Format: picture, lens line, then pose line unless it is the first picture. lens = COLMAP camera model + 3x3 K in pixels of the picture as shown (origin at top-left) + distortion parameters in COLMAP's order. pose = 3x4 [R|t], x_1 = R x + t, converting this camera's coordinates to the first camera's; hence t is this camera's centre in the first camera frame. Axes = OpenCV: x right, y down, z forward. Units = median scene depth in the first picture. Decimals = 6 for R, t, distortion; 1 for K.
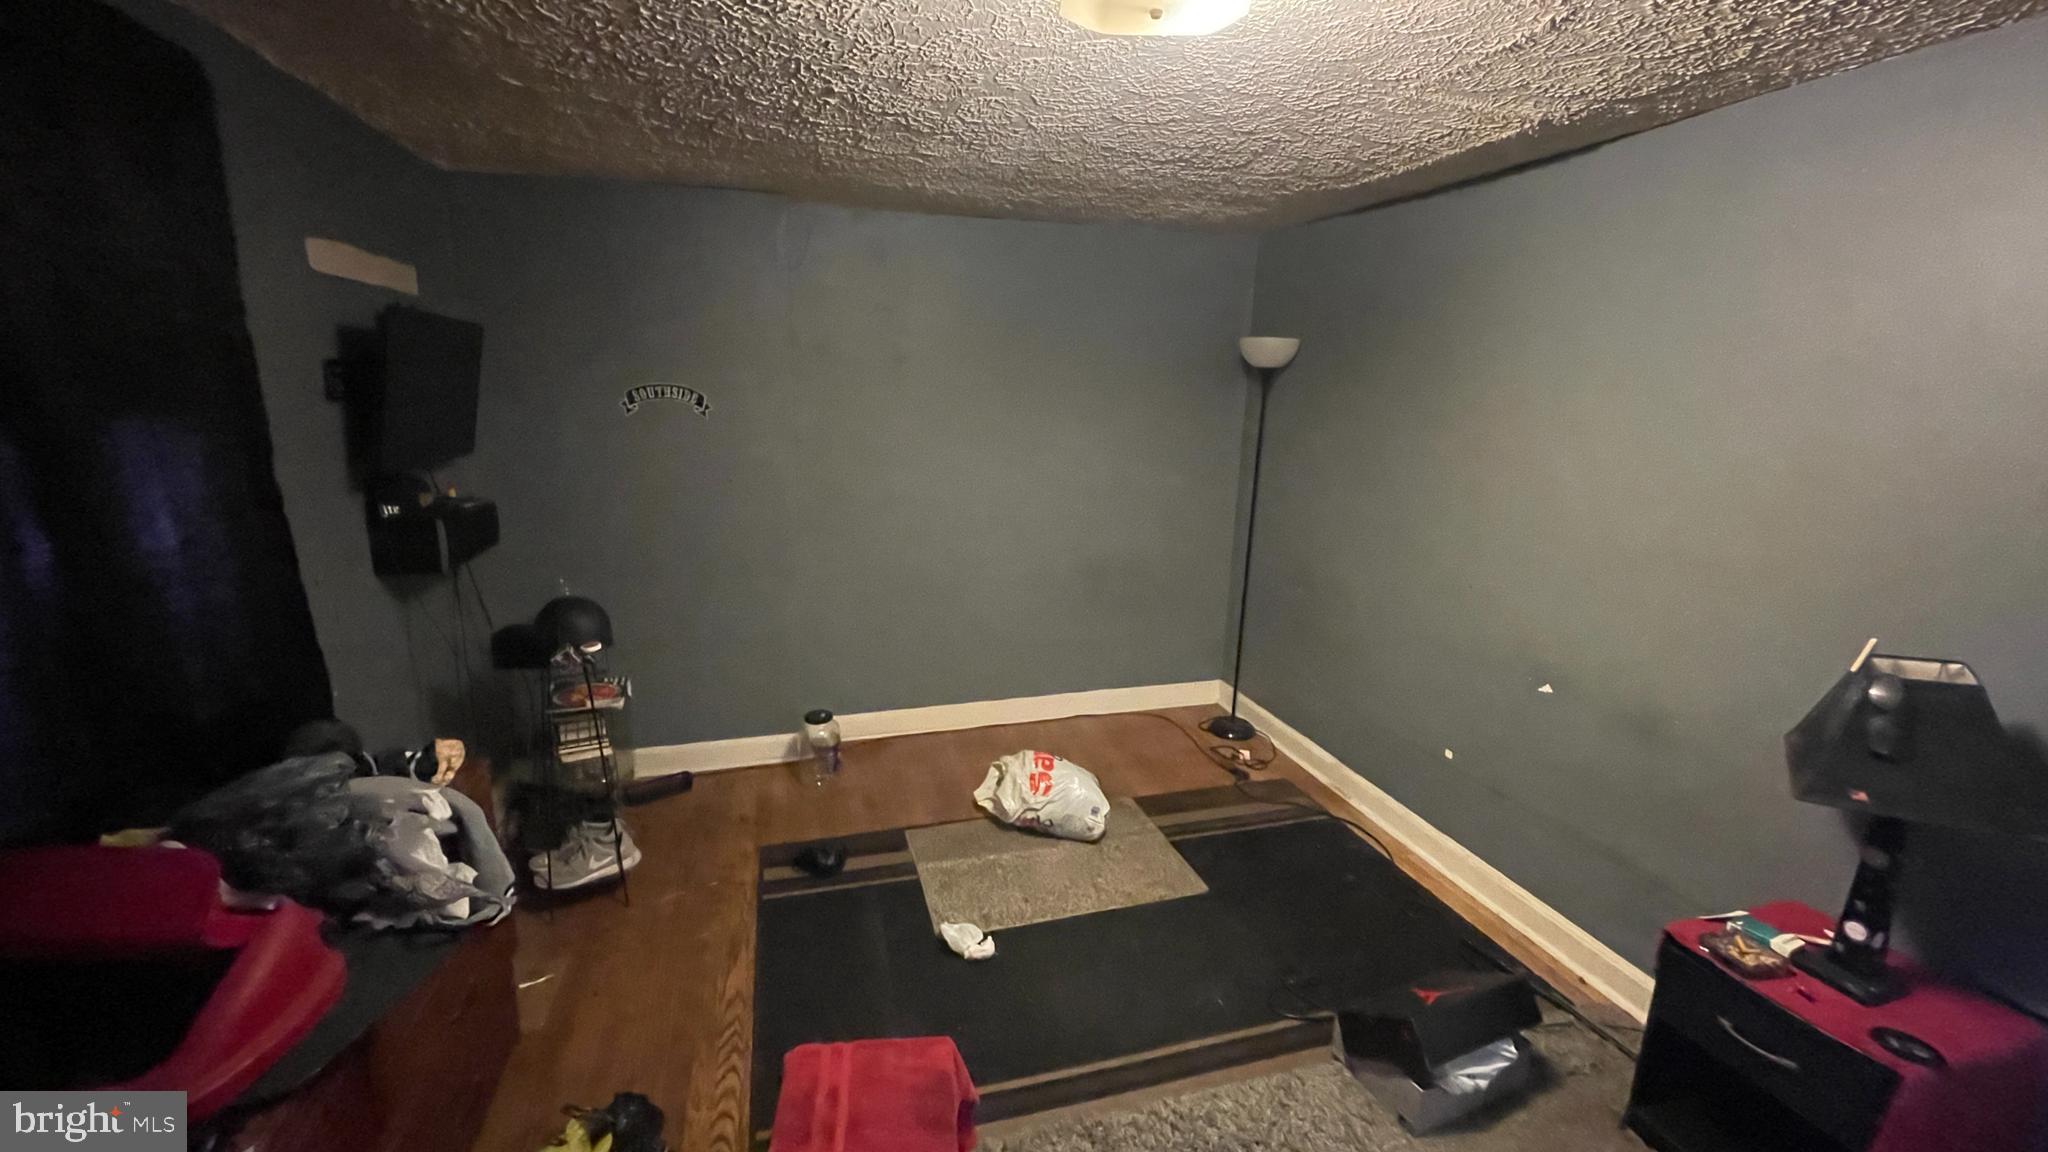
lens RADIAL K [[825.9, 0, 1017.8], [0, 825.9, 571.8], [0, 0, 1]] dist [-0.004658, 0.002429]
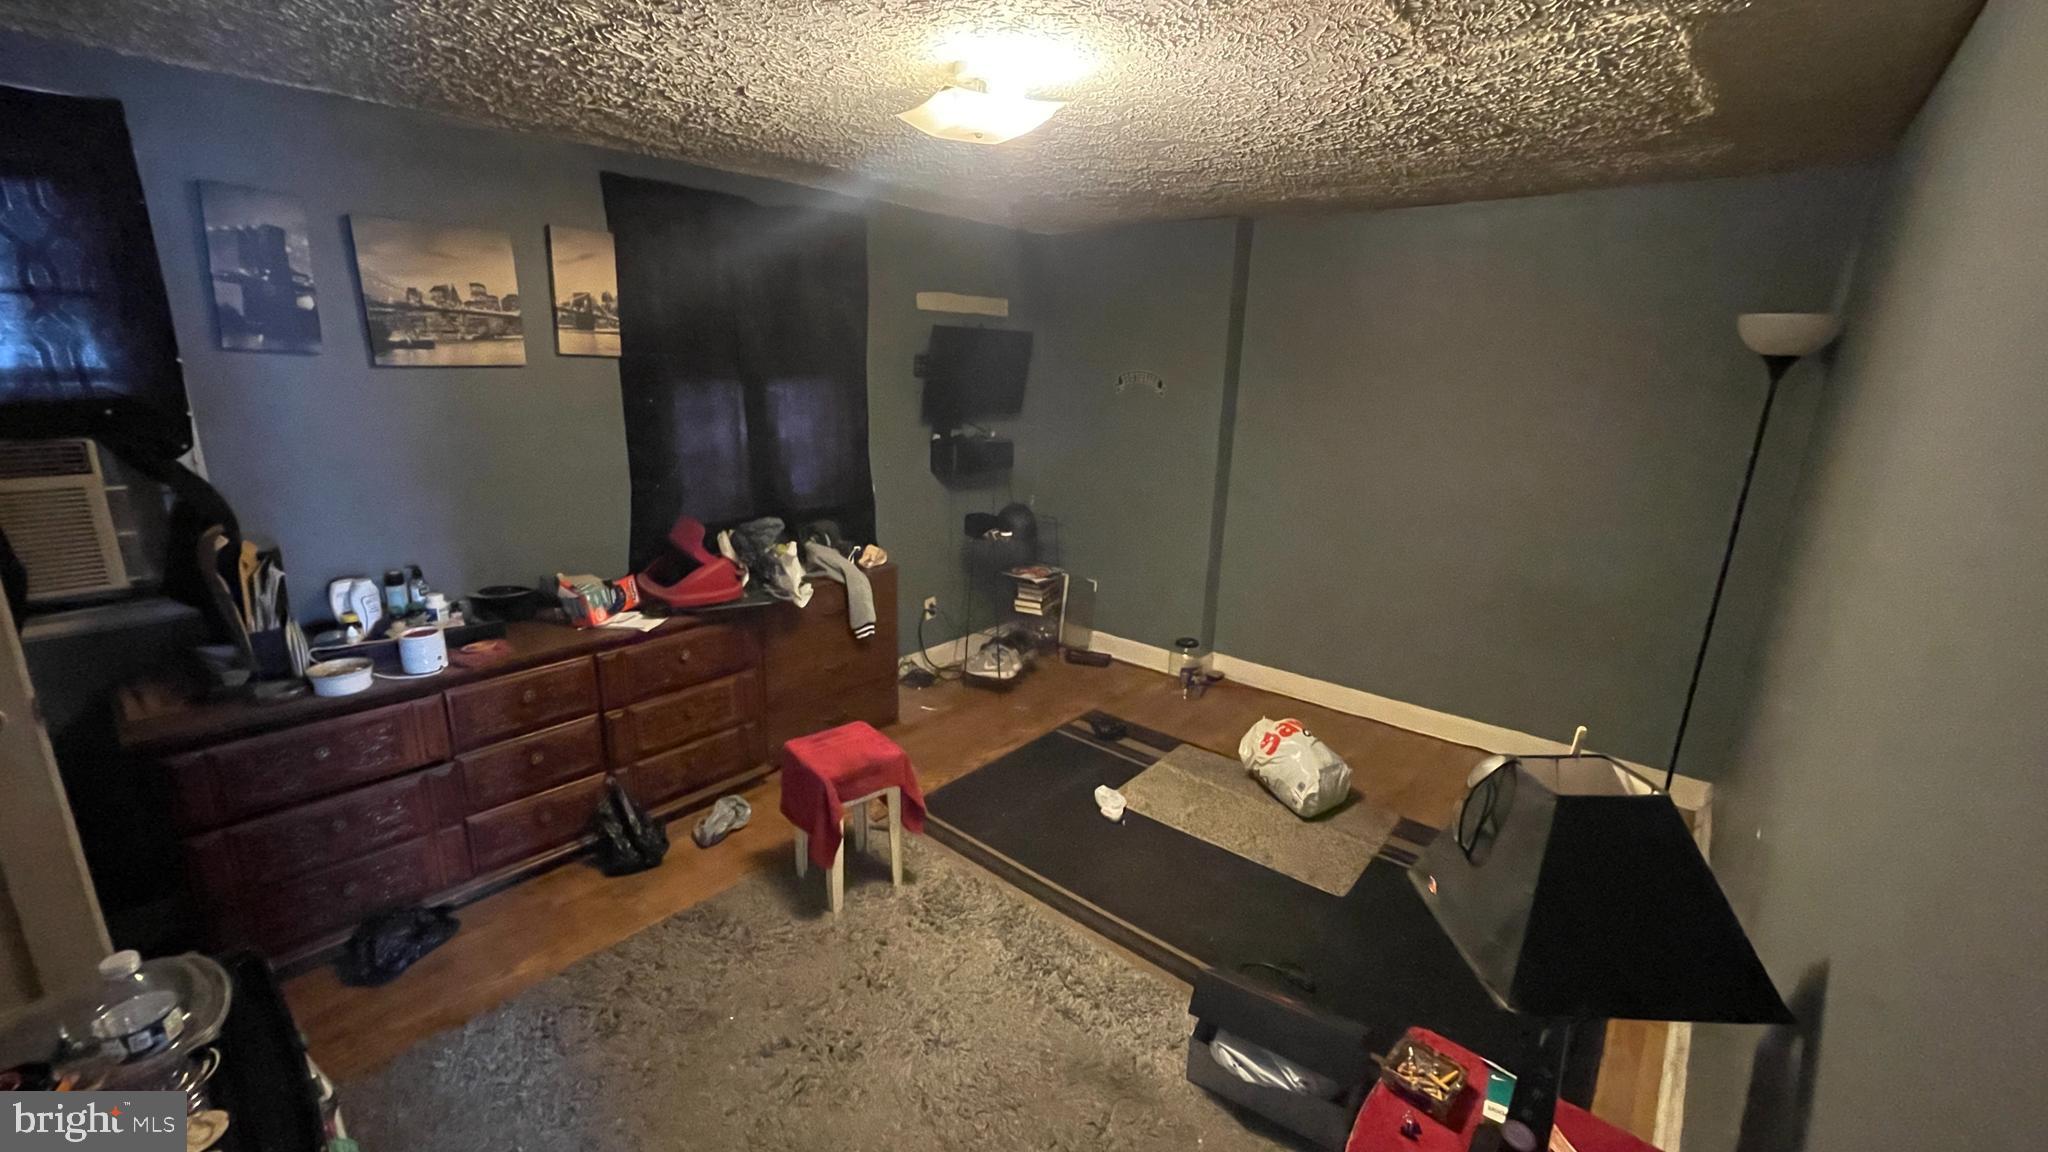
lens RADIAL K [[825.9, 0, 1023.9], [0, 825.9, 578.8], [0, 0, 1]] dist [-0.004658, 0.002429]
pose [[0.546725, 0.211000, -0.810290, 0.688047], [-0.201181, 0.972482, 0.117493, -0.015163], [0.812784, 0.098779, 0.574130, 0.096035]]
